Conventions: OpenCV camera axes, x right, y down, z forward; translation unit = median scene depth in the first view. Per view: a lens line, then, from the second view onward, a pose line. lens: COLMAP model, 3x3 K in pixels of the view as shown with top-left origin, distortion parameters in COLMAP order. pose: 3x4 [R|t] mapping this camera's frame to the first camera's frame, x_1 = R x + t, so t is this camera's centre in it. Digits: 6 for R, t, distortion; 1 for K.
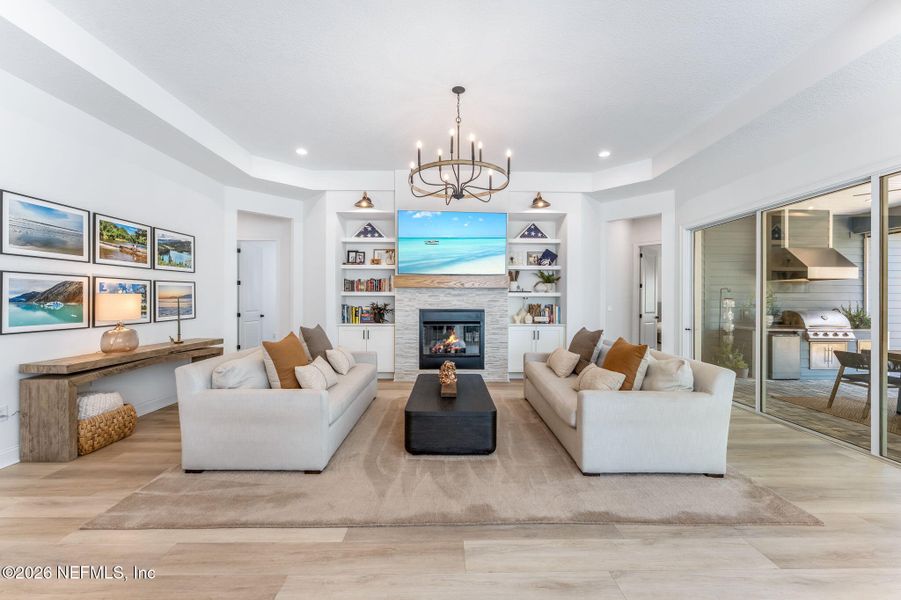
lens RADIAL K [[364.1, 0, 449.9], [0, 364.1, 298.6], [0, 0, 1]] dist [-0.000910, -0.000093]
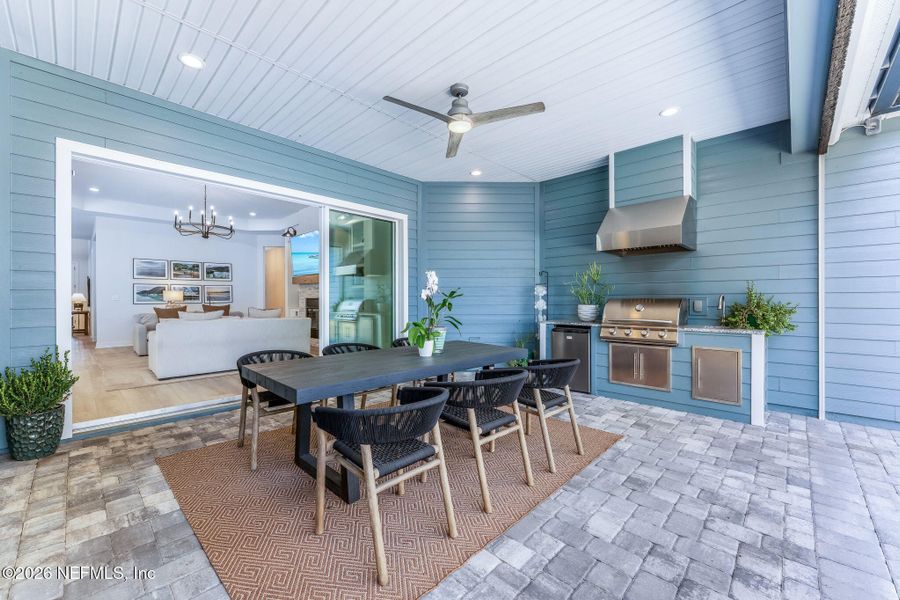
lens RADIAL K [[363.7, 0, 451.9], [0, 363.7, 301.0], [0, 0, 1]] dist [-0.000910, -0.000093]
pose [[0.716408, -0.002284, -0.697677, 1.962964], [0.007711, 0.999959, 0.004644, 0.053250], [0.697639, -0.008707, 0.716397, 0.441362]]
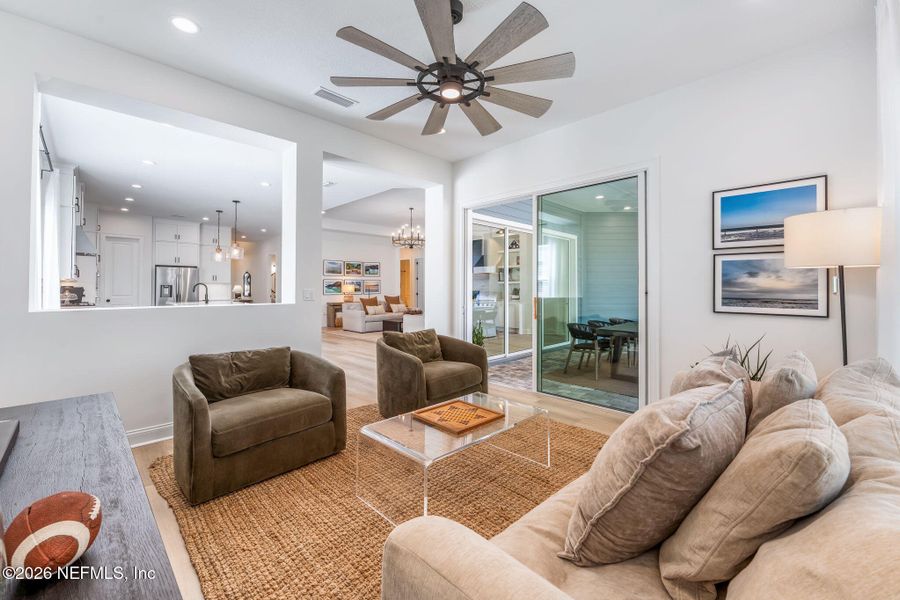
lens RADIAL K [[375.4, 0, 447.8], [0, 375.4, 290.8], [0, 0, 1]] dist [0.000457, 0.000003]
pose [[0.684391, 0.001612, -0.729114, 1.915158], [0.003971, 0.999974, 0.005939, 0.022897], [0.729105, -0.006960, 0.684367, -0.606927]]
